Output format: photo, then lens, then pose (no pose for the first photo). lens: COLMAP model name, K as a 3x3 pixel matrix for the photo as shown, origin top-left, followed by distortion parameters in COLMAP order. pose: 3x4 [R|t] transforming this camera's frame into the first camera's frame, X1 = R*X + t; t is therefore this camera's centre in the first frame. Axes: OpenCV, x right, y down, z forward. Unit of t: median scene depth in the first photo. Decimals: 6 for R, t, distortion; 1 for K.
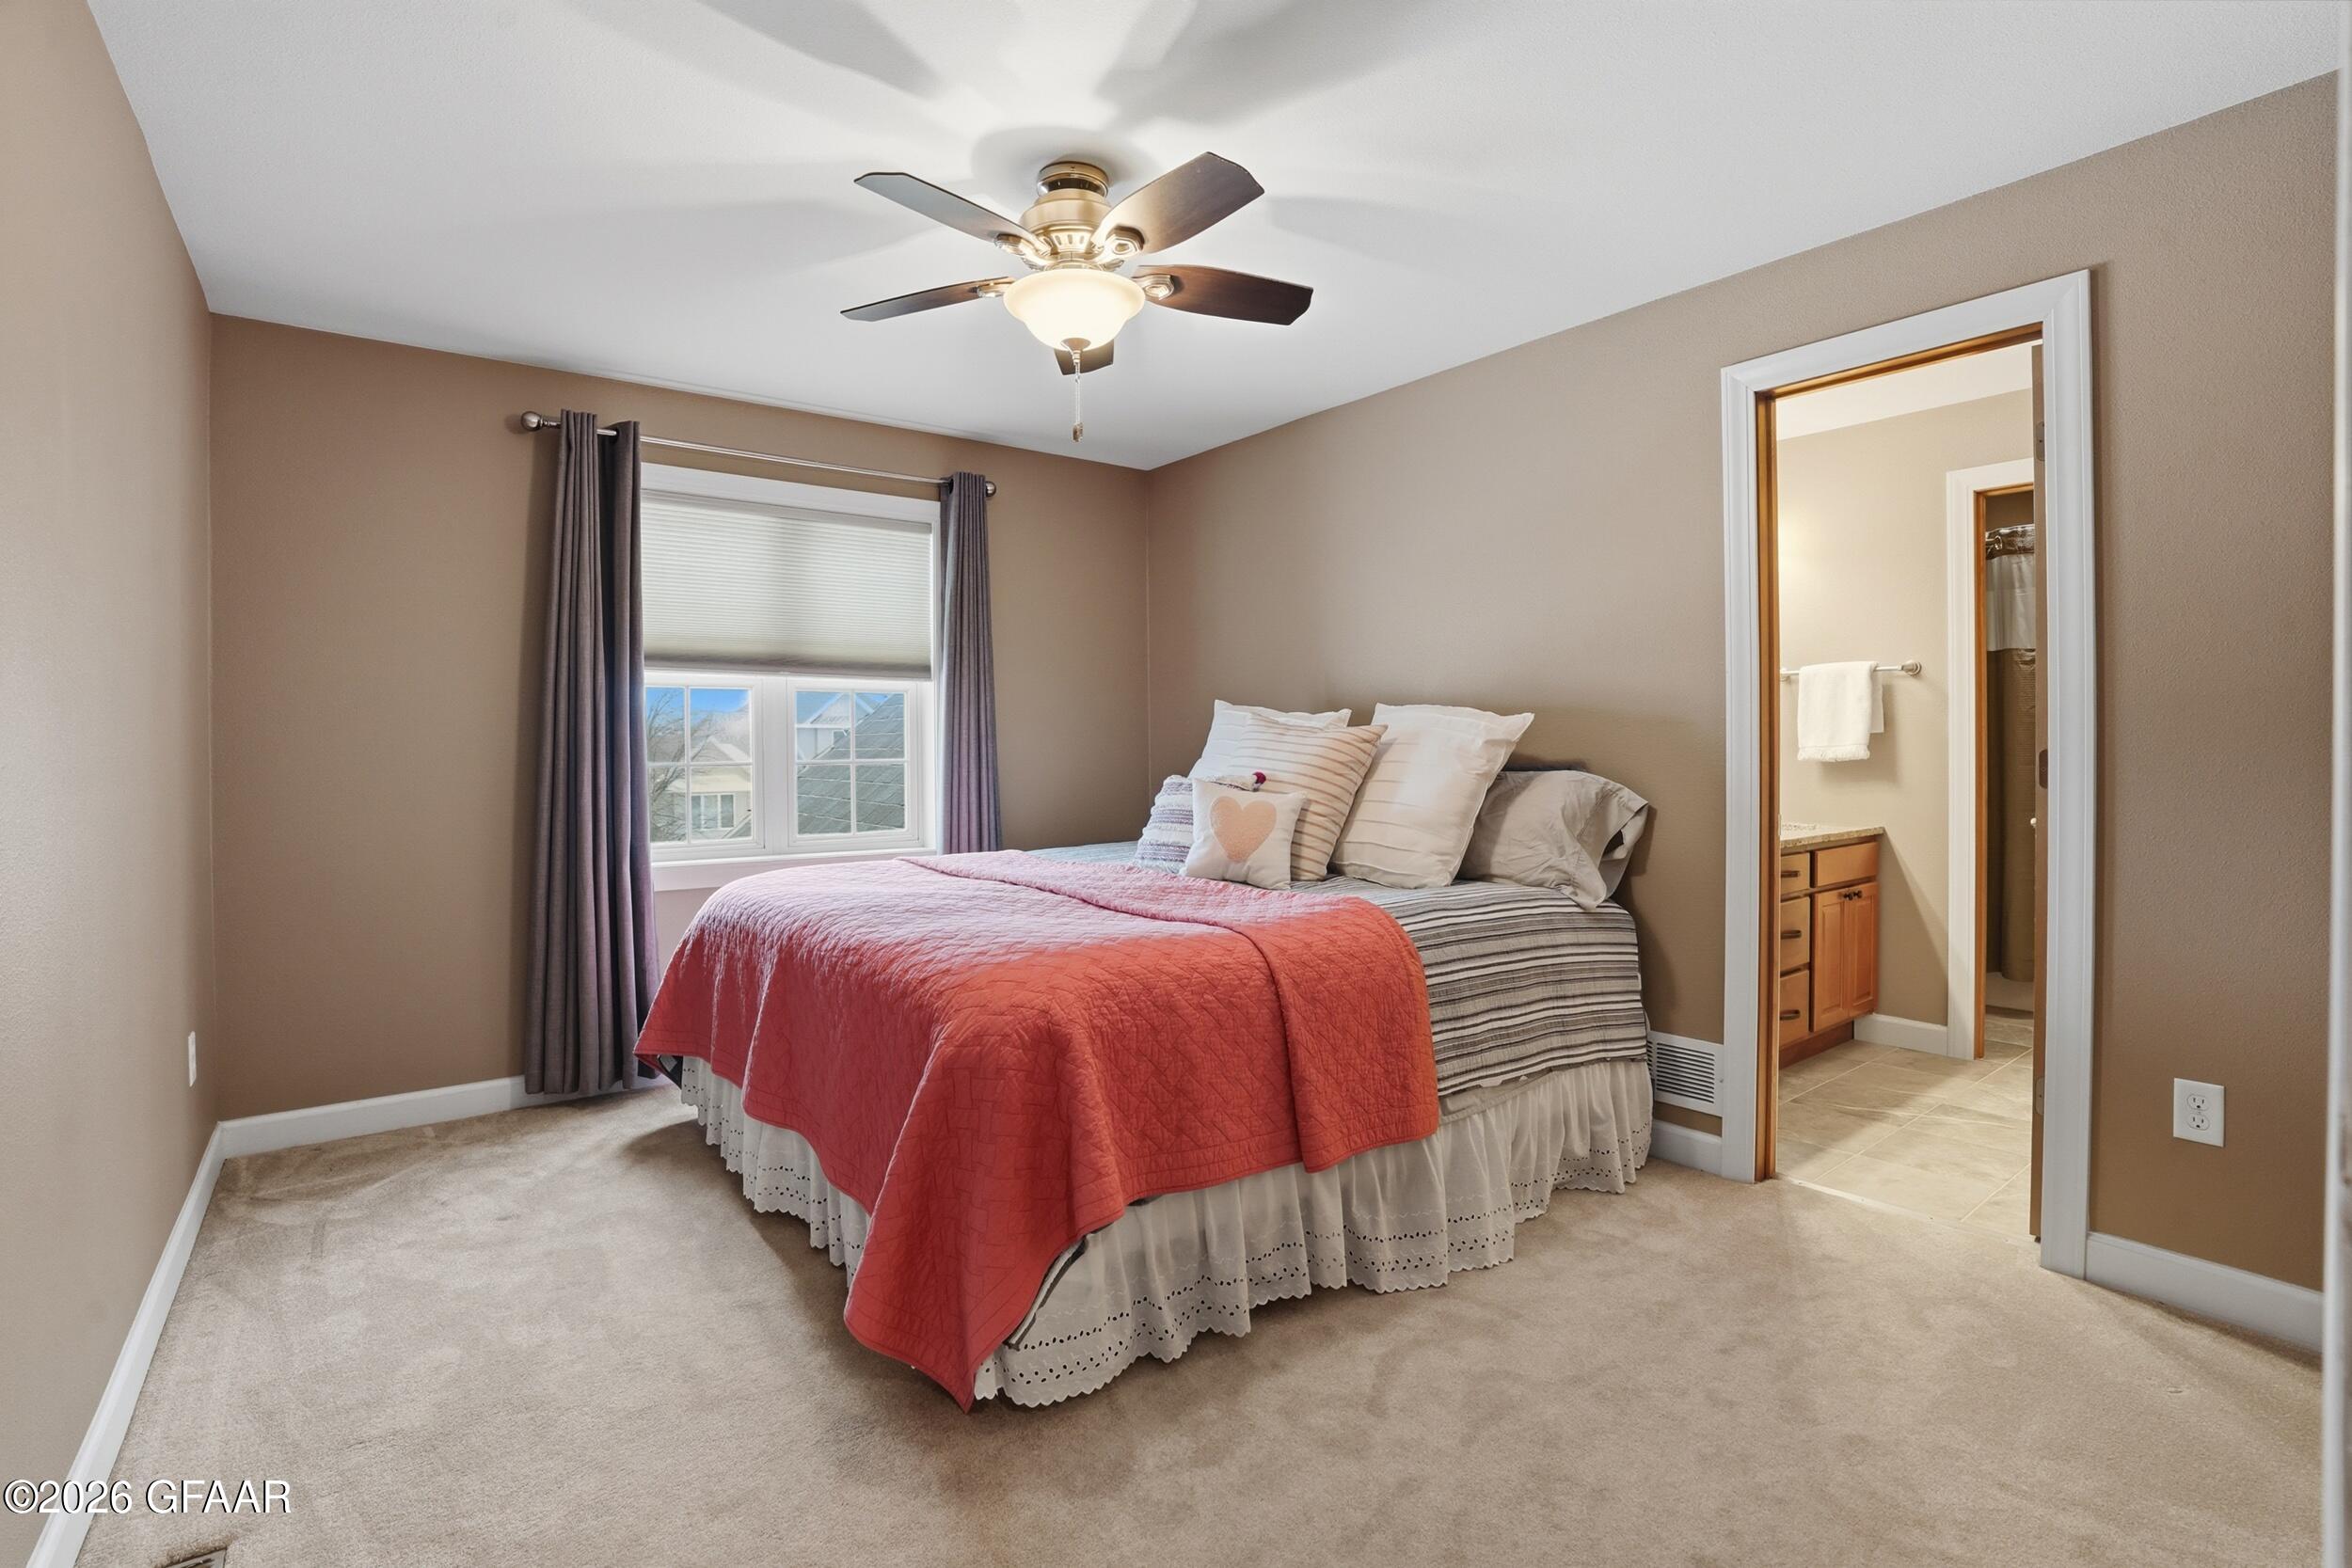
lens RADIAL K [[1093.2, 0, 1181.2], [0, 1093.2, 765.4], [0, 0, 1]] dist [-0.068583, 0.023715]
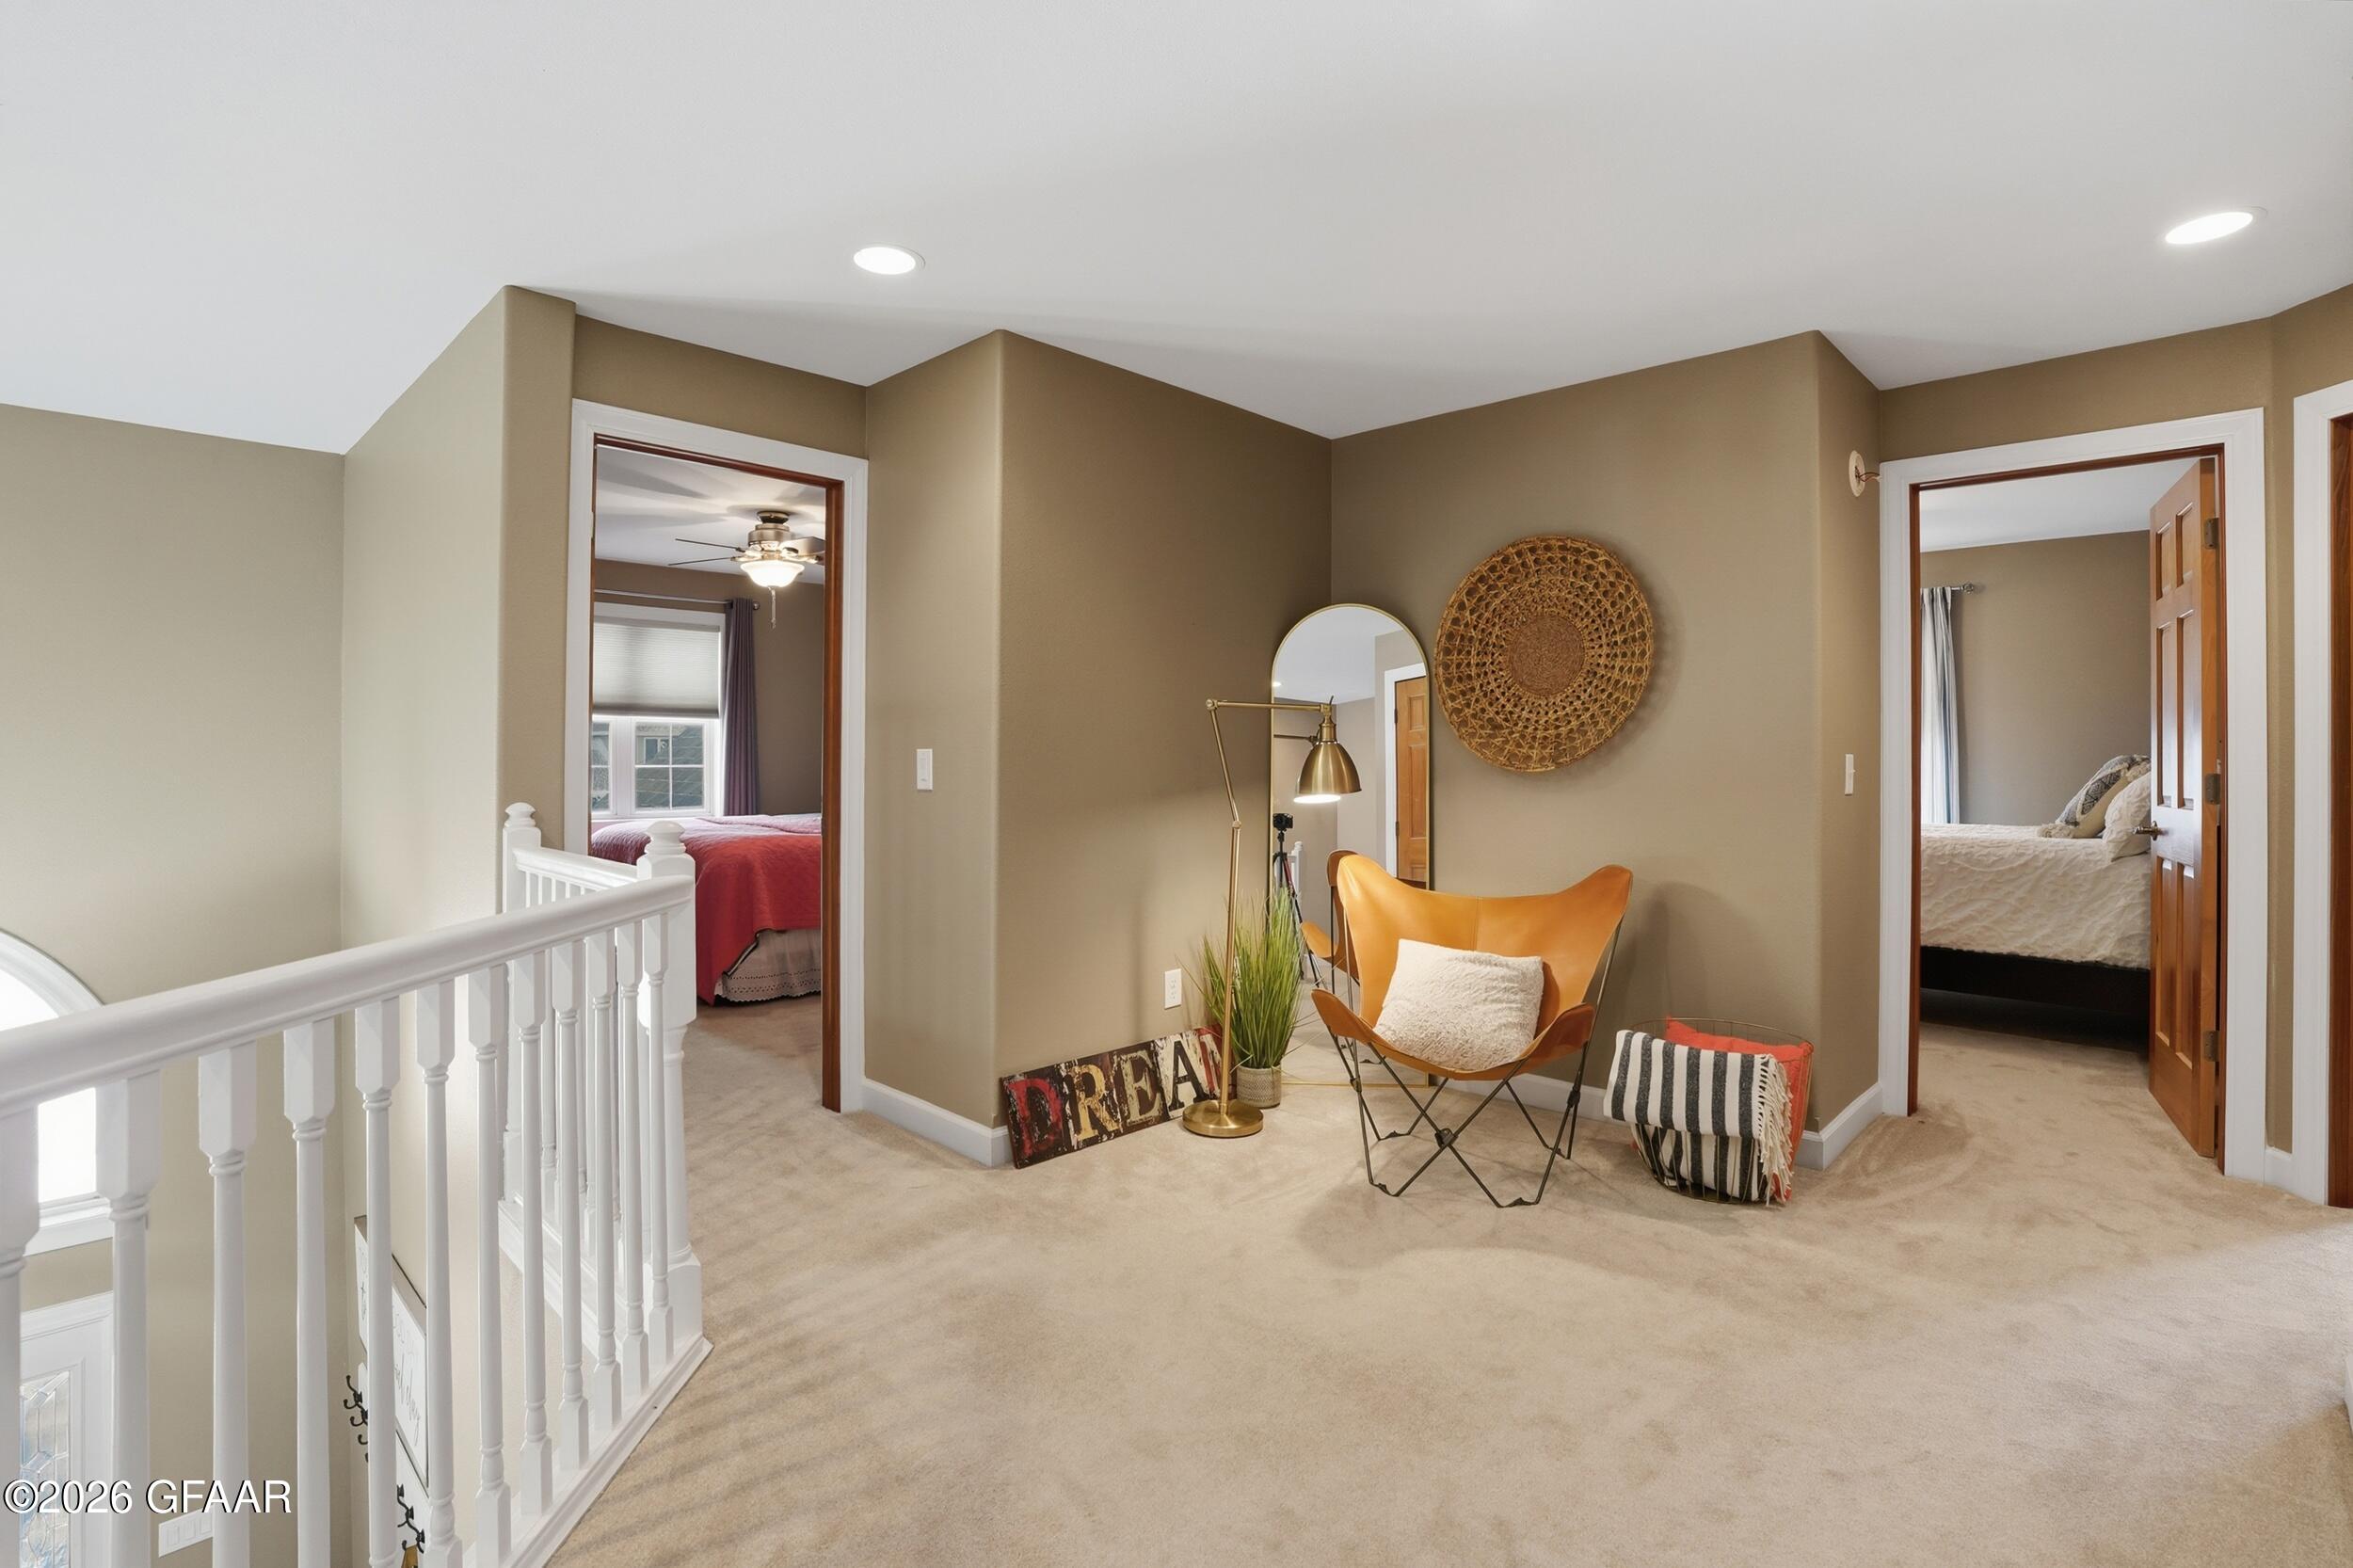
lens RADIAL K [[1093.8, 0, 1181.7], [0, 1093.8, 765.4], [0, 0, 1]] dist [-0.068583, 0.023715]
pose [[0.988308, 0.009783, 0.152156, 0.233566], [-0.008311, 0.999912, -0.010307, 0.007014], [-0.152244, 0.008922, 0.988303, -0.793769]]
